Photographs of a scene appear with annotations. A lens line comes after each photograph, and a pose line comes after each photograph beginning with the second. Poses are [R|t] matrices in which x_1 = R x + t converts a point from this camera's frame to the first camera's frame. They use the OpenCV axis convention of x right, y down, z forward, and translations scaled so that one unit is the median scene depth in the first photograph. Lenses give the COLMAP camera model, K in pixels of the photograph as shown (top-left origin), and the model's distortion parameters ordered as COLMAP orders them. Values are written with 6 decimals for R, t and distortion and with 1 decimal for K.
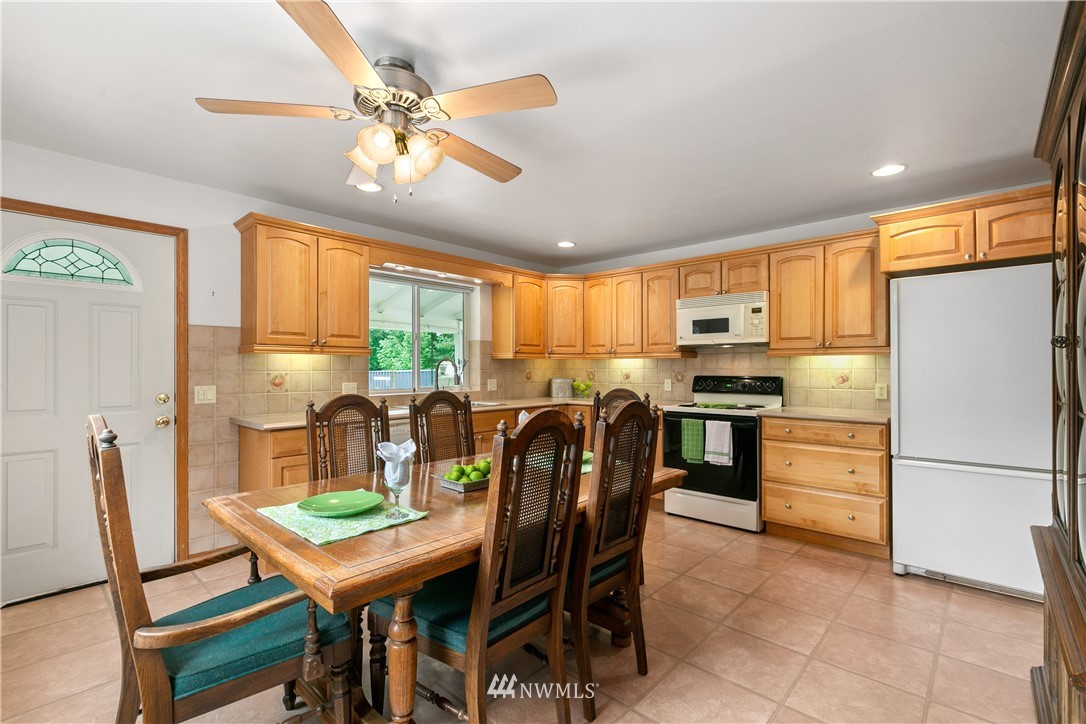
lens RADIAL K [[483.4, 0, 540.0], [0, 483.4, 367.0], [0, 0, 1]] dist [-0.000237, -0.000148]
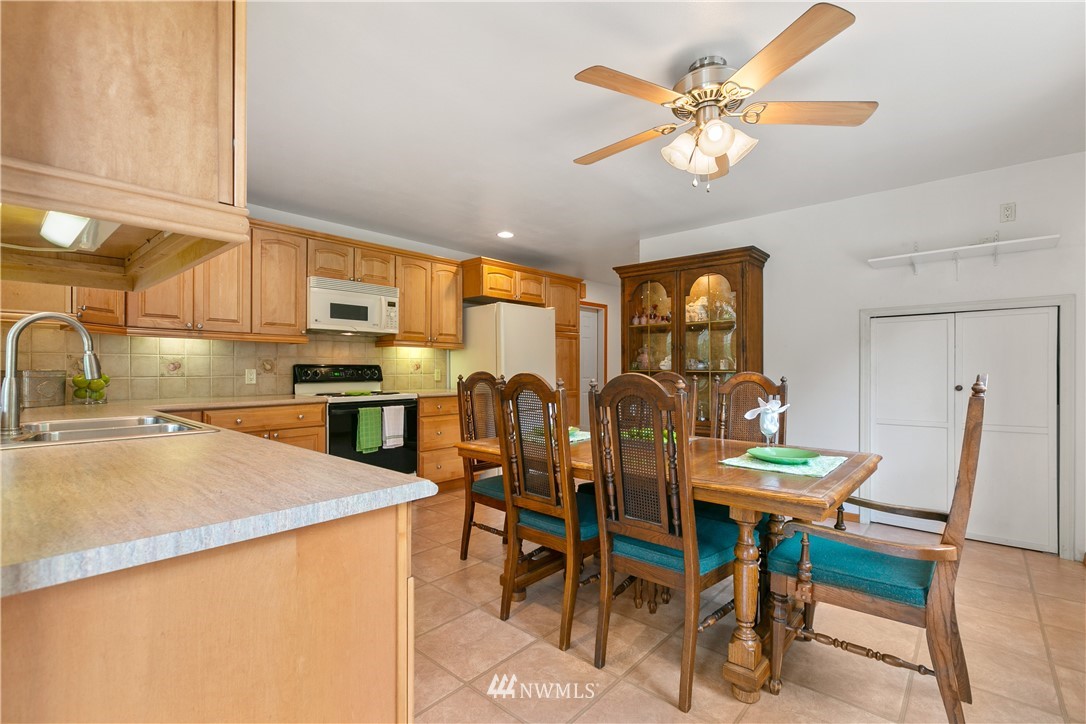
lens RADIAL K [[491.0, 0, 539.7], [0, 491.0, 364.9], [0, 0, 1]] dist [-0.001023, -0.001047]
pose [[-0.022620, 0.007763, 0.999714, -0.647805], [-0.003161, 0.999964, -0.007836, 0.027875], [-0.999739, -0.003338, -0.022595, 0.653349]]
